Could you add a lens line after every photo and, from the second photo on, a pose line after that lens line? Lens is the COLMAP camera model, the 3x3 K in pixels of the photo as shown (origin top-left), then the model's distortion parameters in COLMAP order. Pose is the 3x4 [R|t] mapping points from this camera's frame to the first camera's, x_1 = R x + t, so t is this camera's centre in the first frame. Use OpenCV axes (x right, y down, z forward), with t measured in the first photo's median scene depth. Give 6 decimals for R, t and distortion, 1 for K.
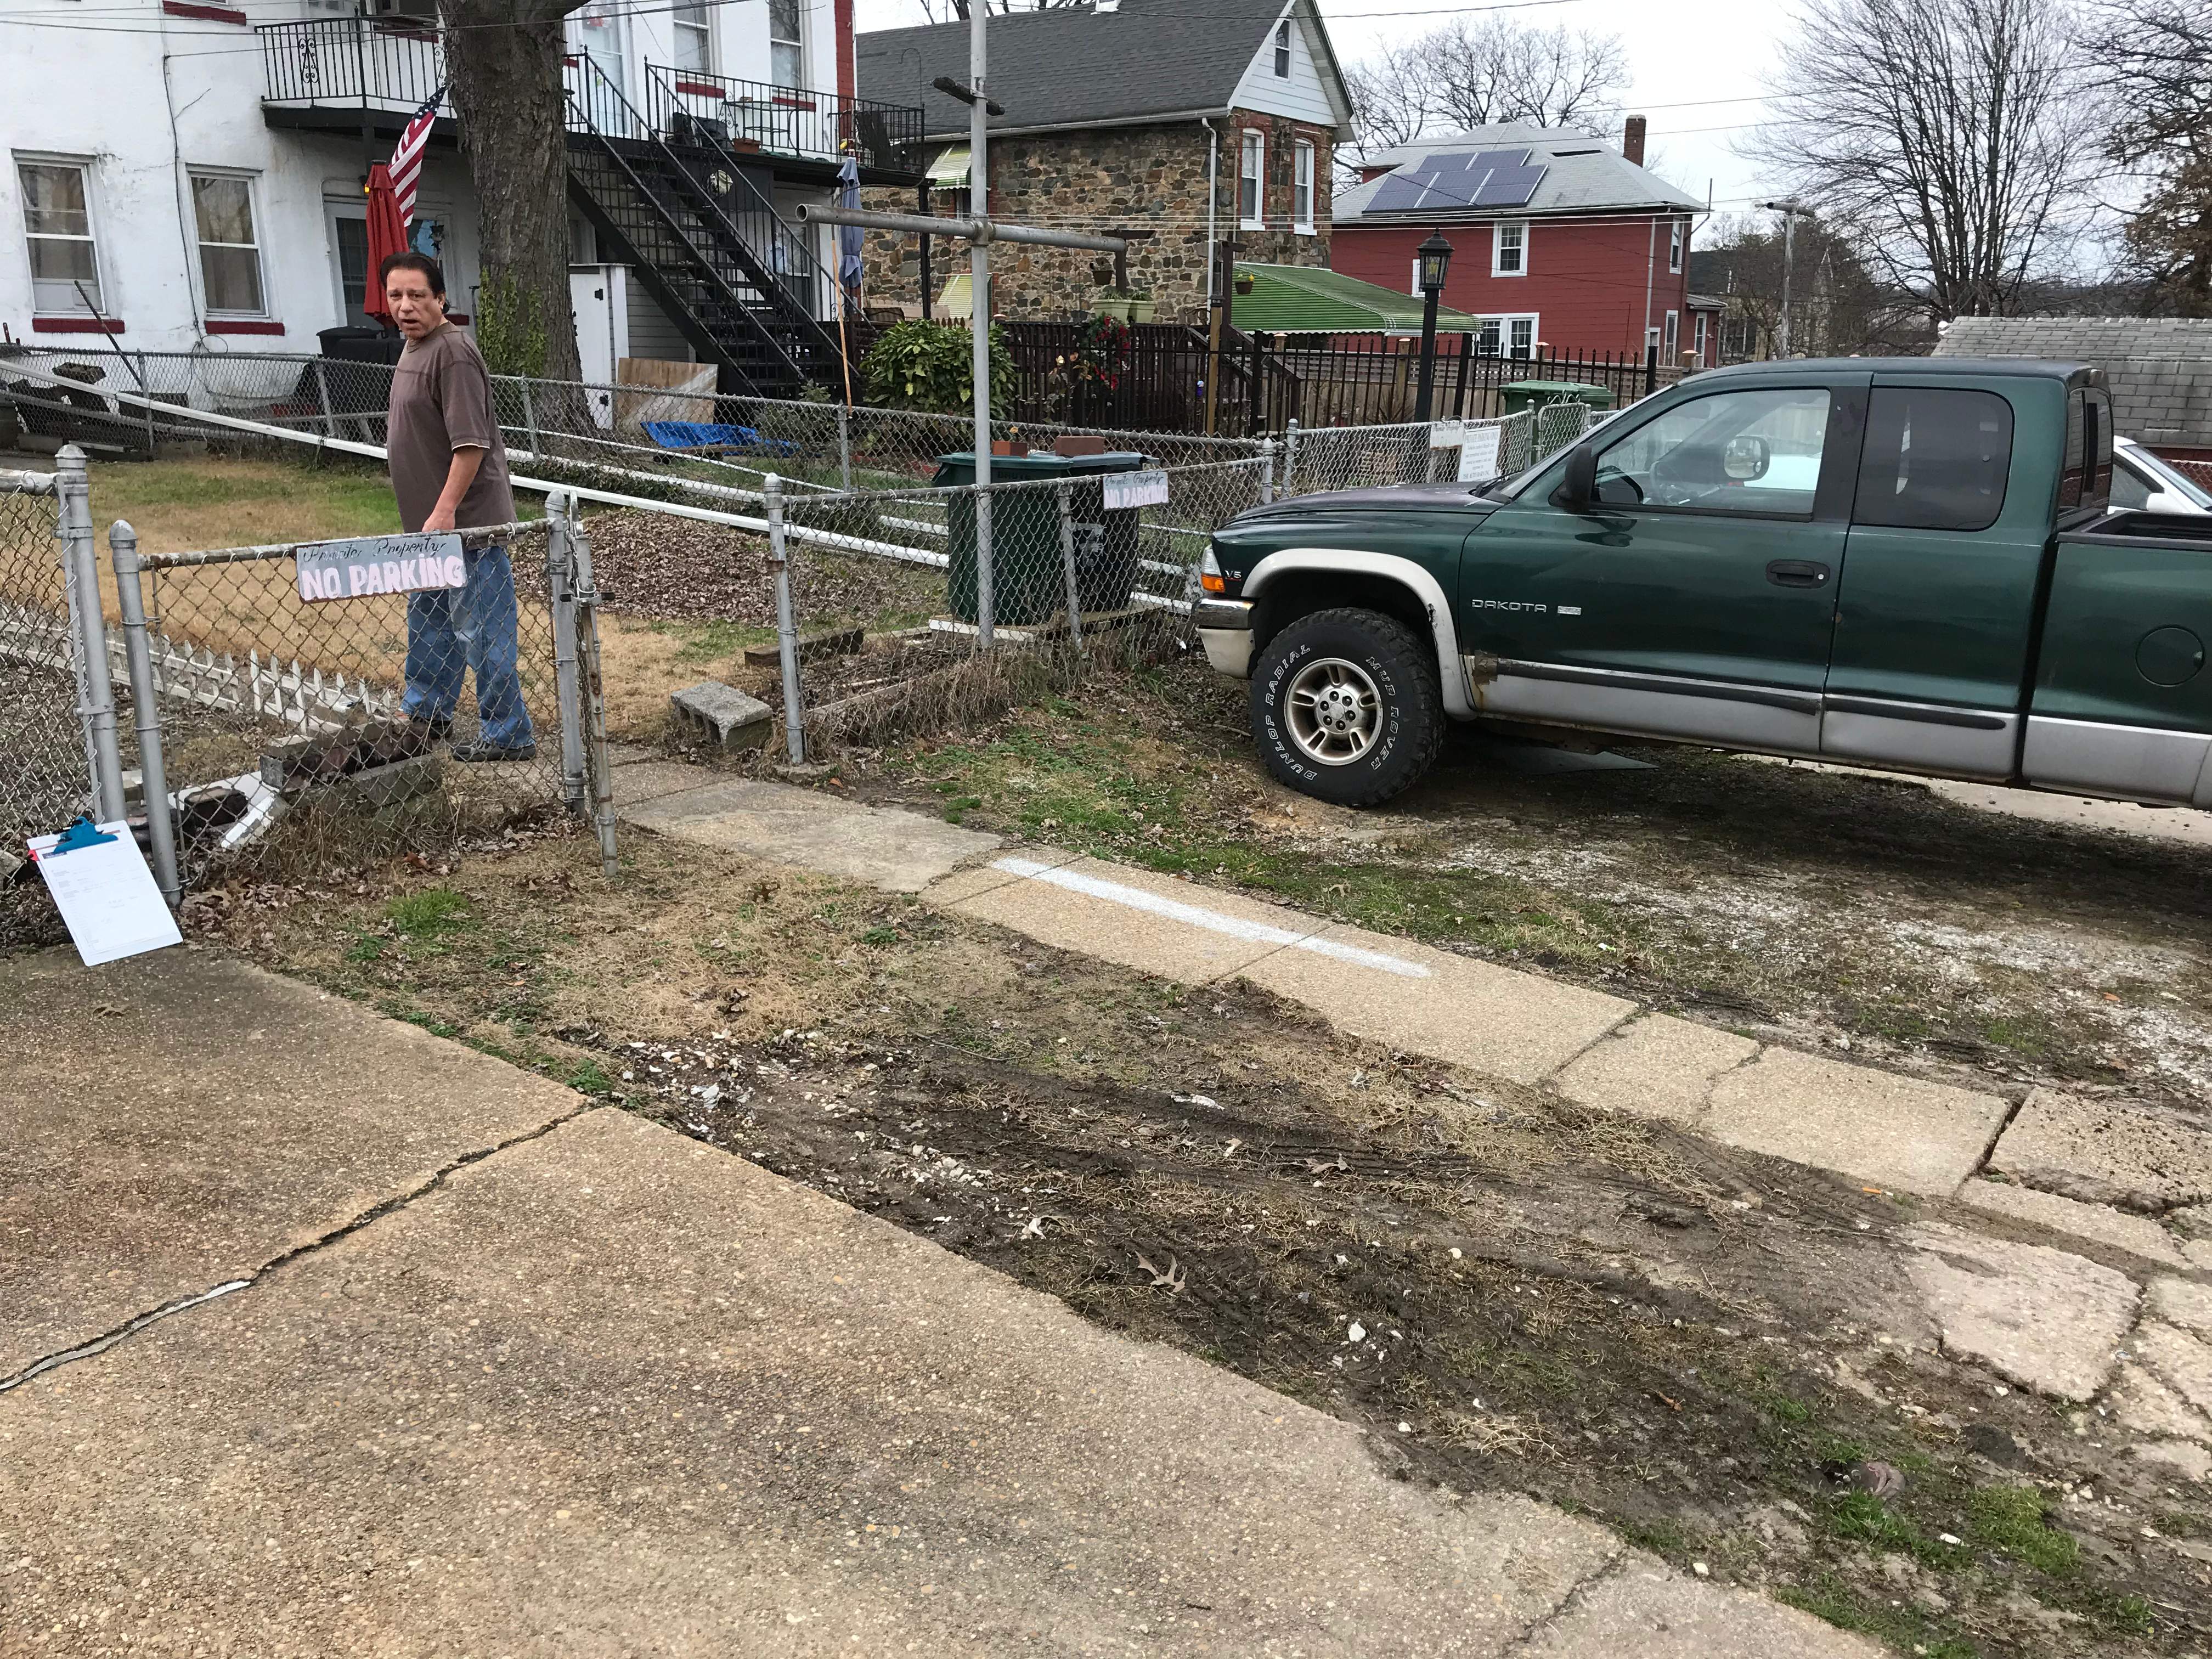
lens RADIAL K [[1810.2, 0, 1109.6], [0, 1810.2, 819.0], [0, 0, 1]] dist [0.022868, -0.005093]
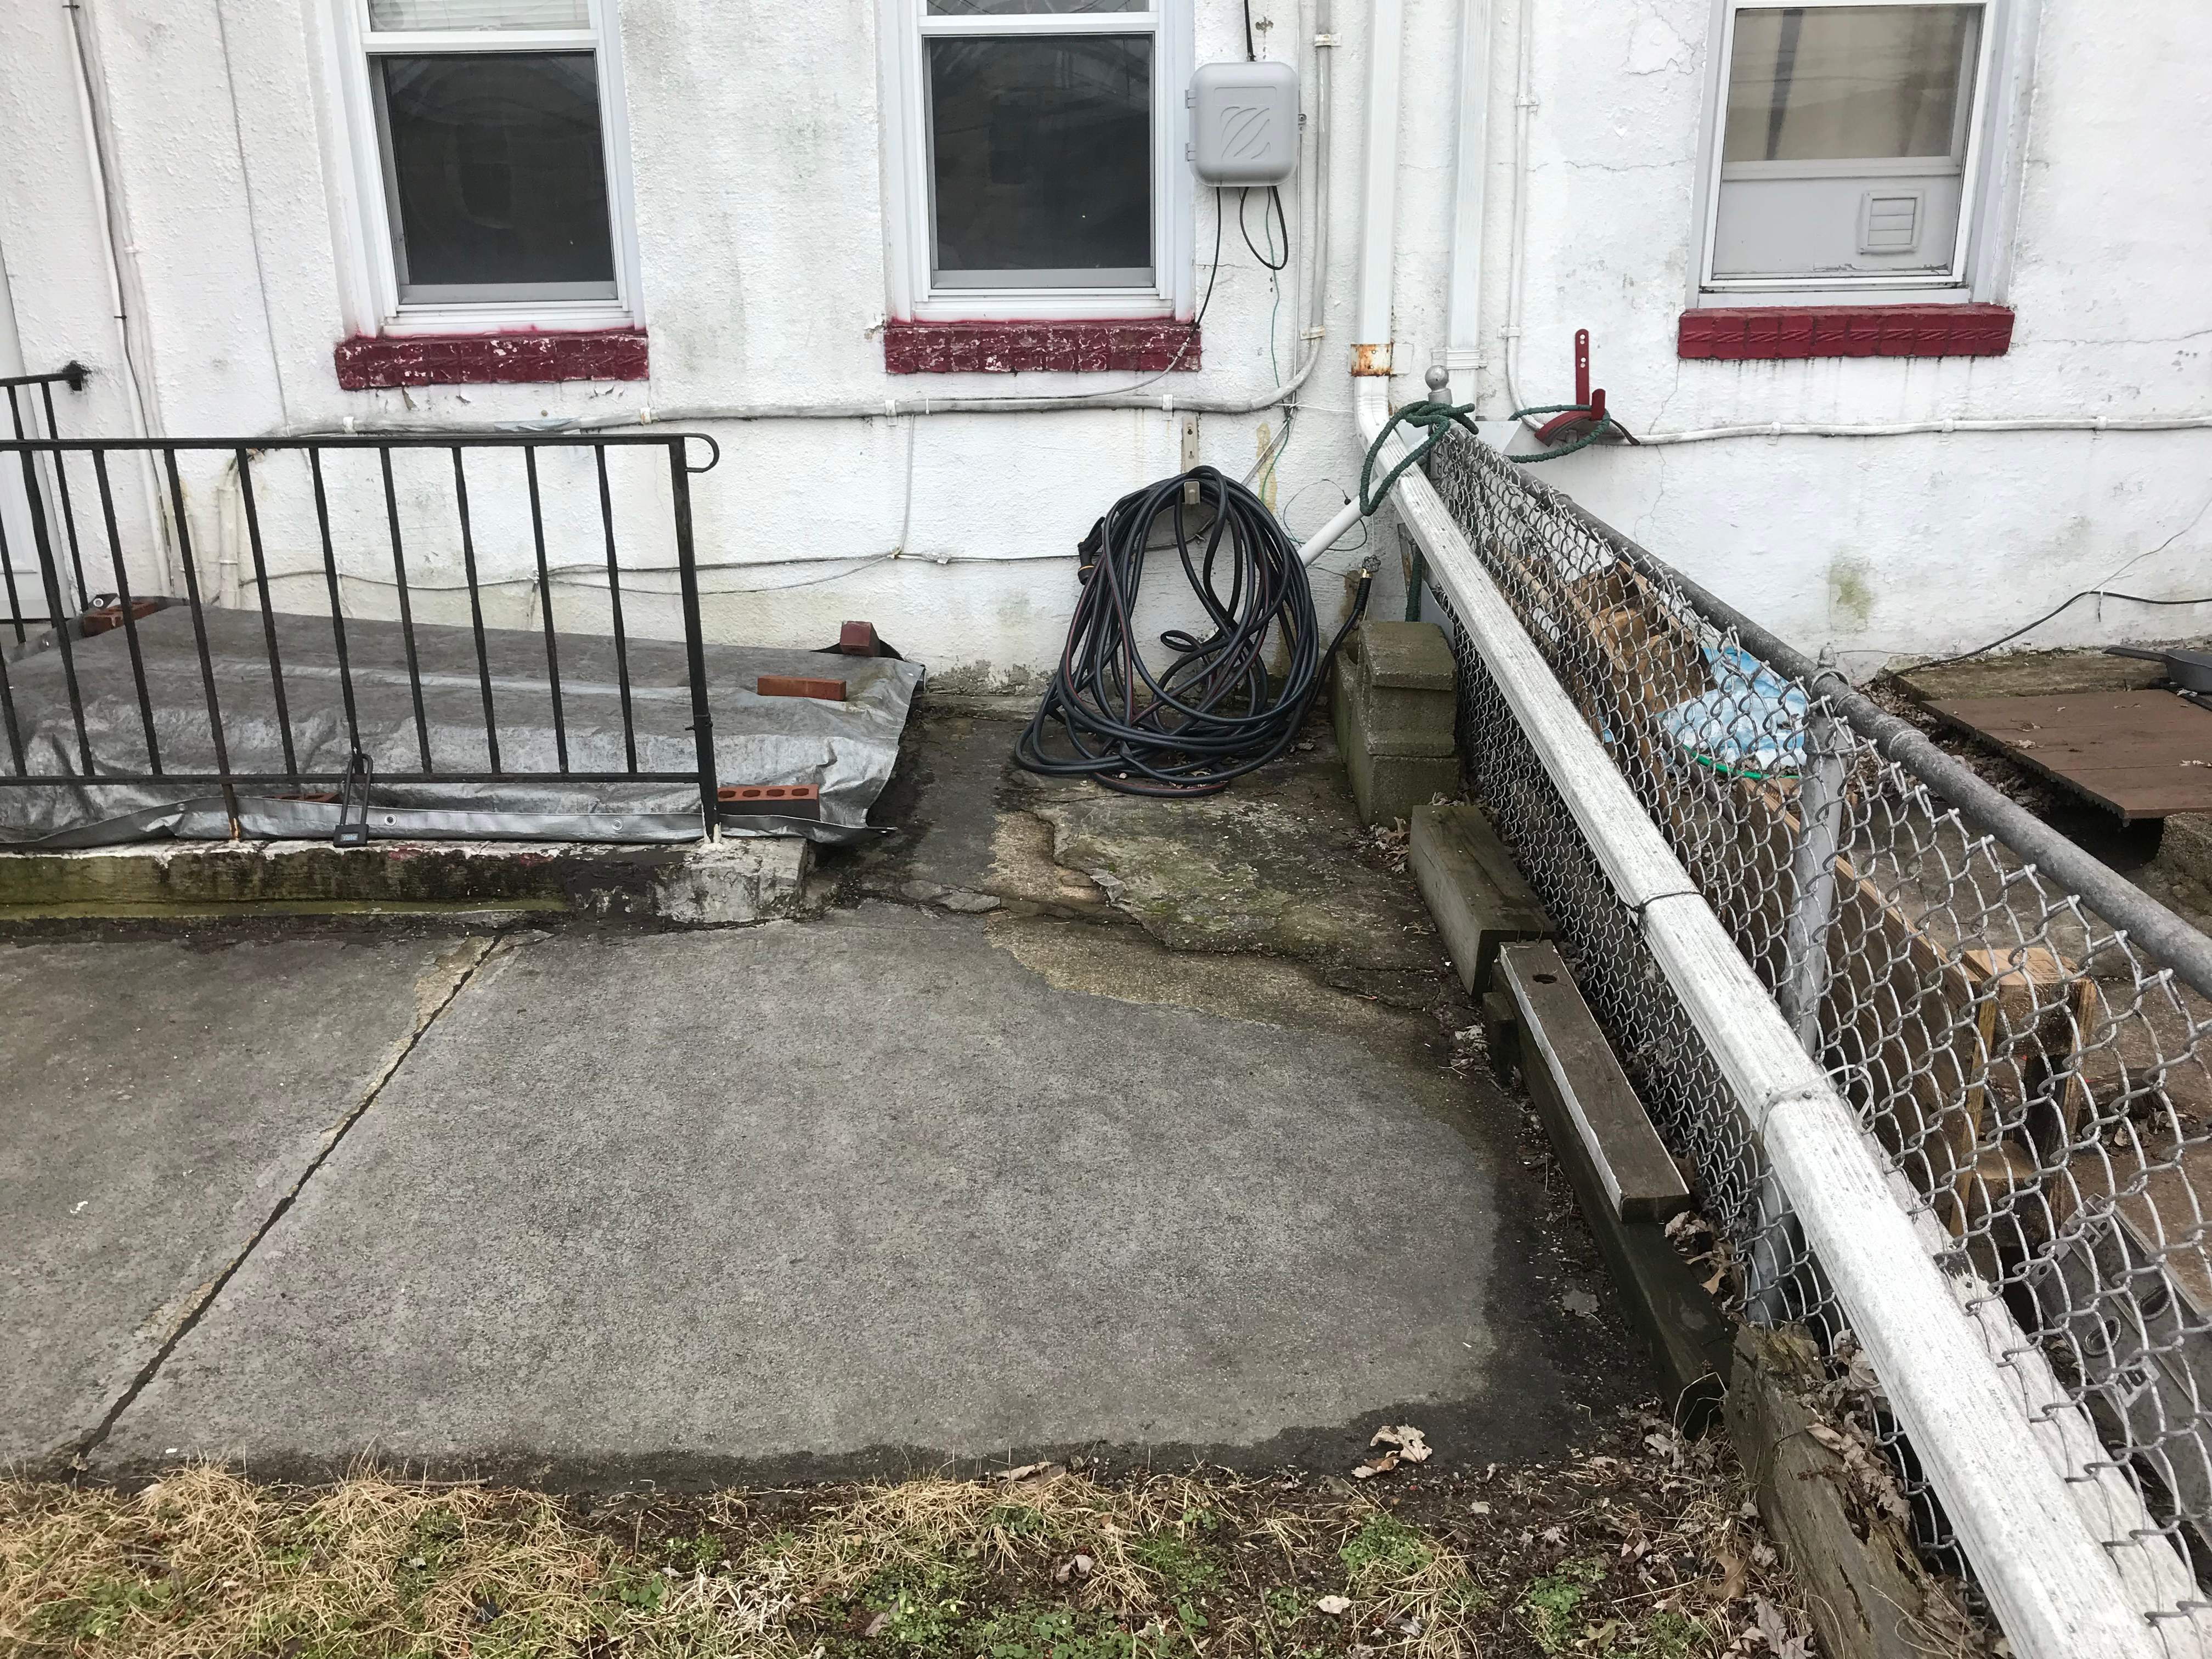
lens RADIAL K [[1798.3, 0, 1096.7], [0, 1798.3, 827.3], [0, 0, 1]] dist [0.022717, -0.013863]
pose [[0.555512, 0.247561, -0.793801, -0.365348], [-0.190413, 0.967158, 0.168372, -0.206792], [0.809413, 0.057618, 0.584406, 0.700882]]
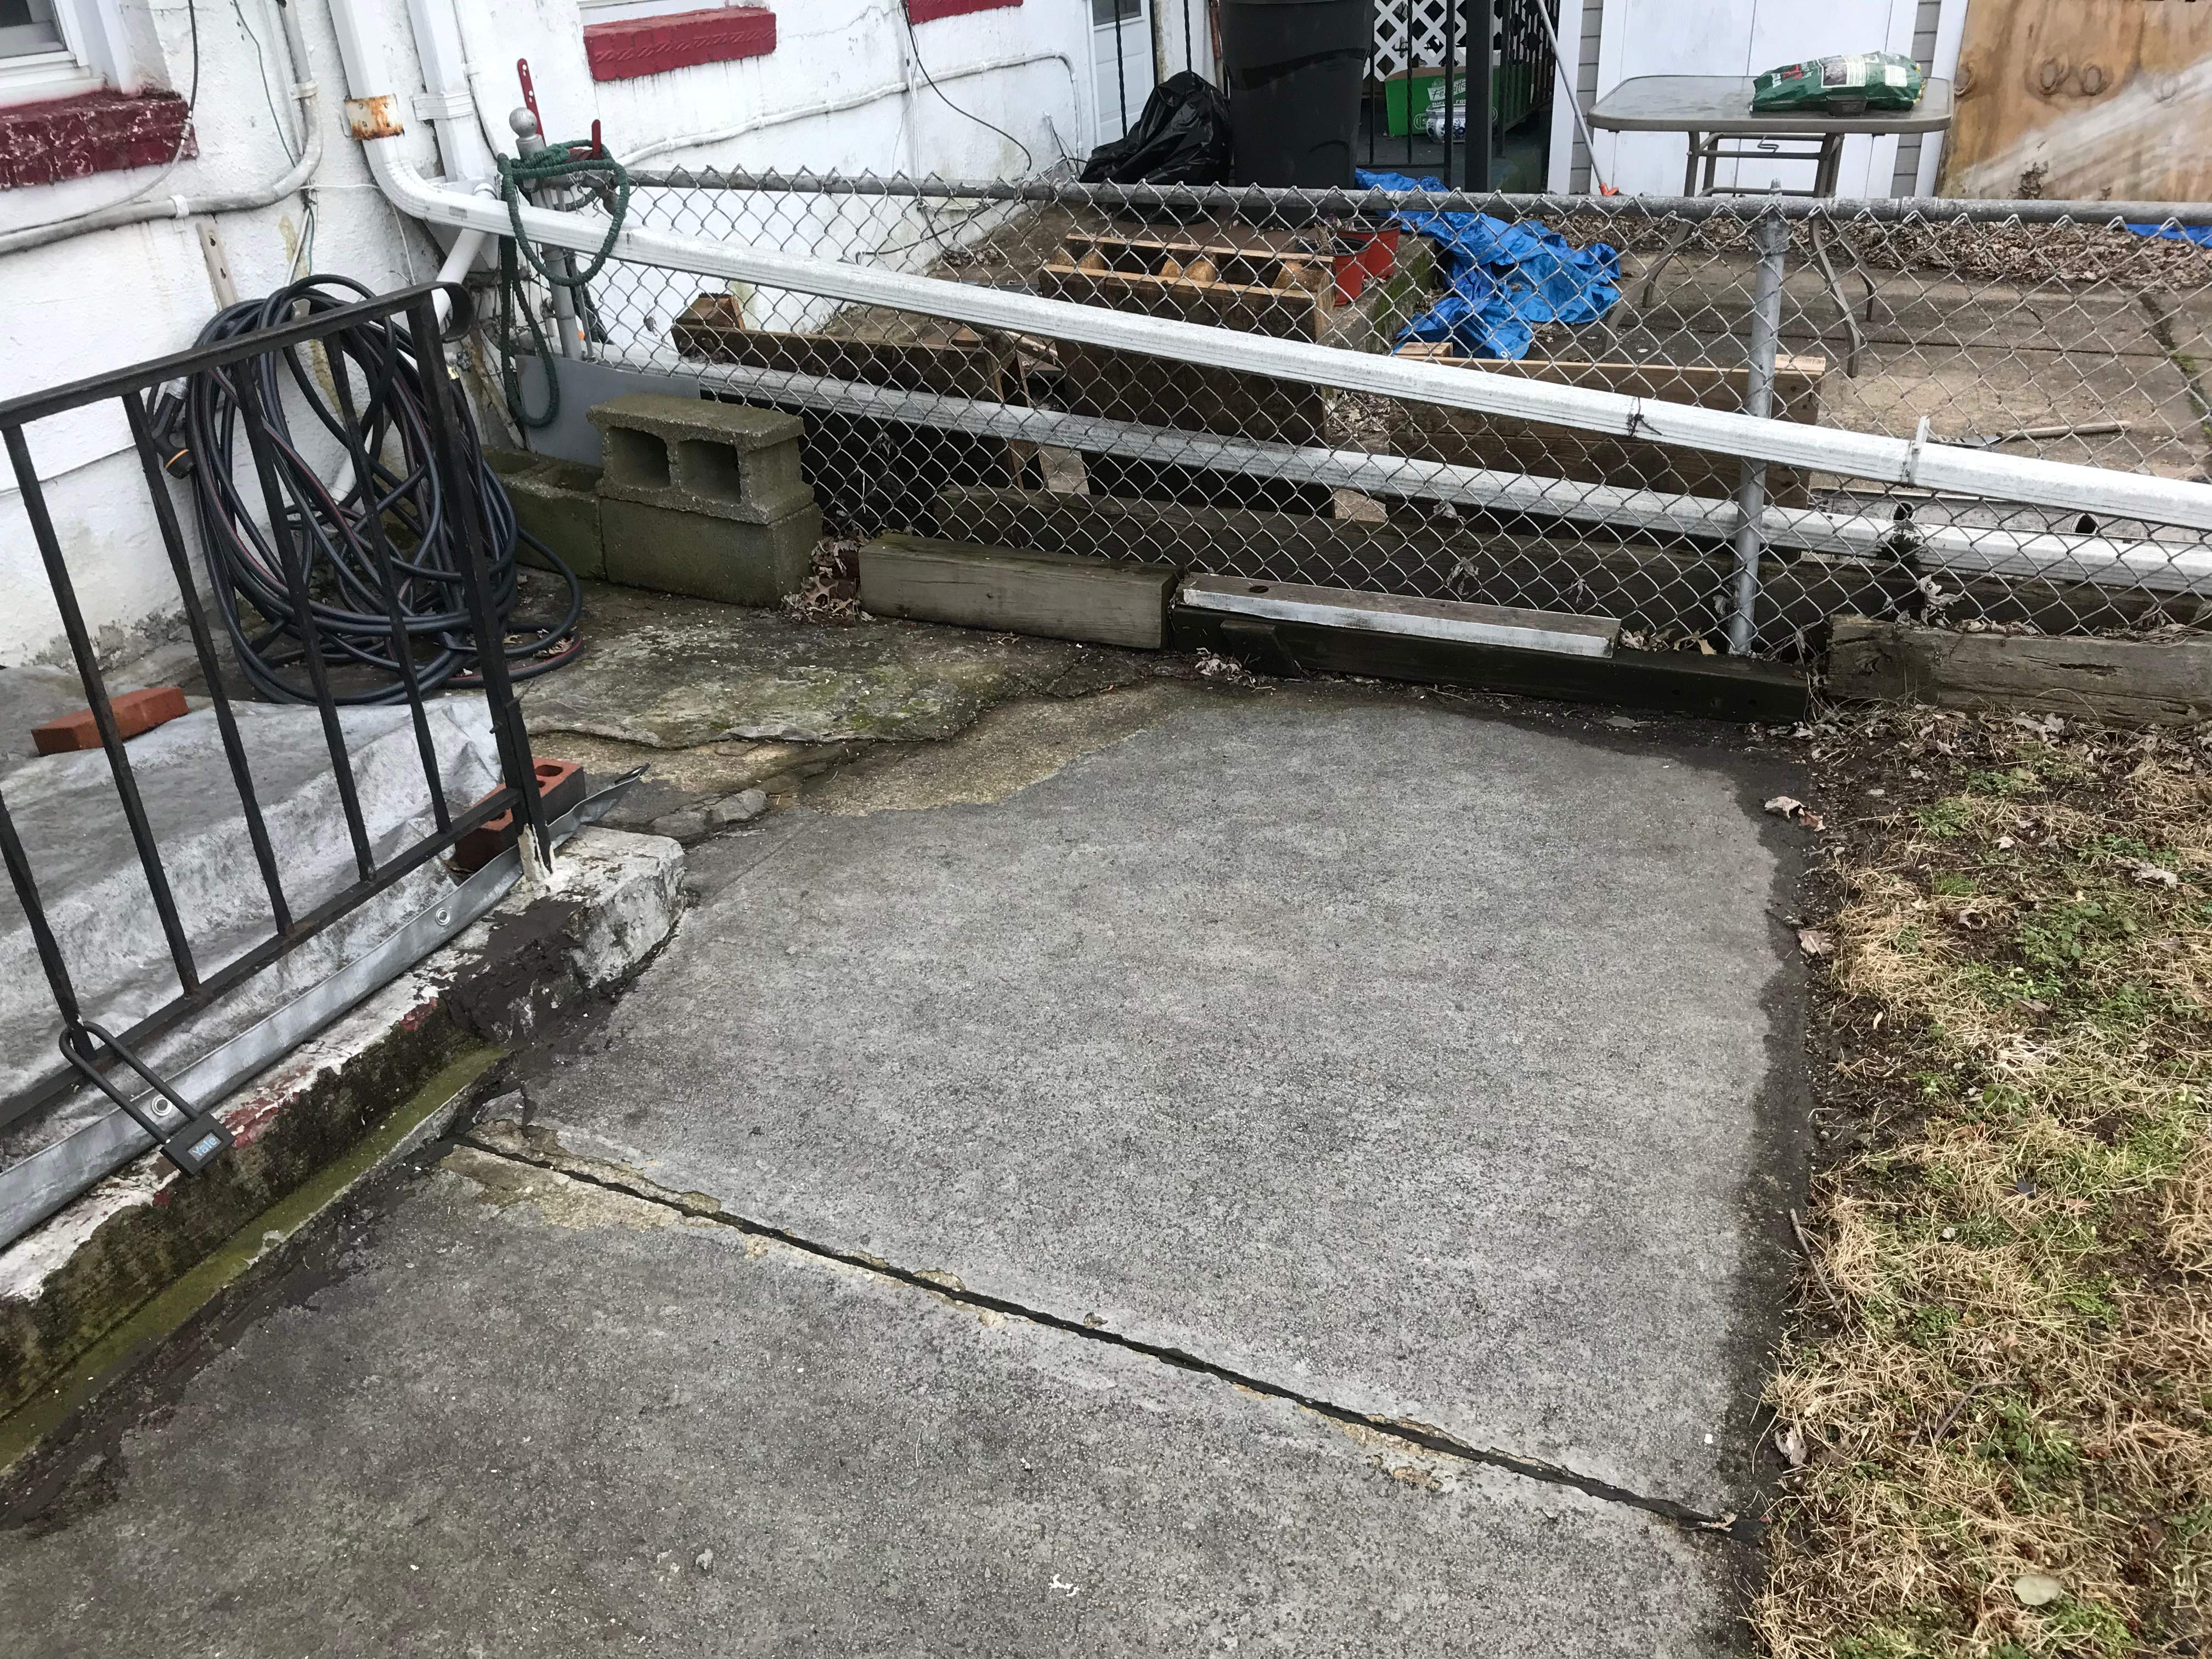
lens RADIAL K [[1802.7, 0, 1106.0], [0, 1802.7, 829.5], [0, 0, 1]] dist [0.039580, -0.067497]
pose [[0.974251, -0.145798, 0.171981, -0.525076], [0.104361, 0.967761, 0.229233, -0.194546], [-0.199859, -0.205383, 0.958058, 0.642543]]
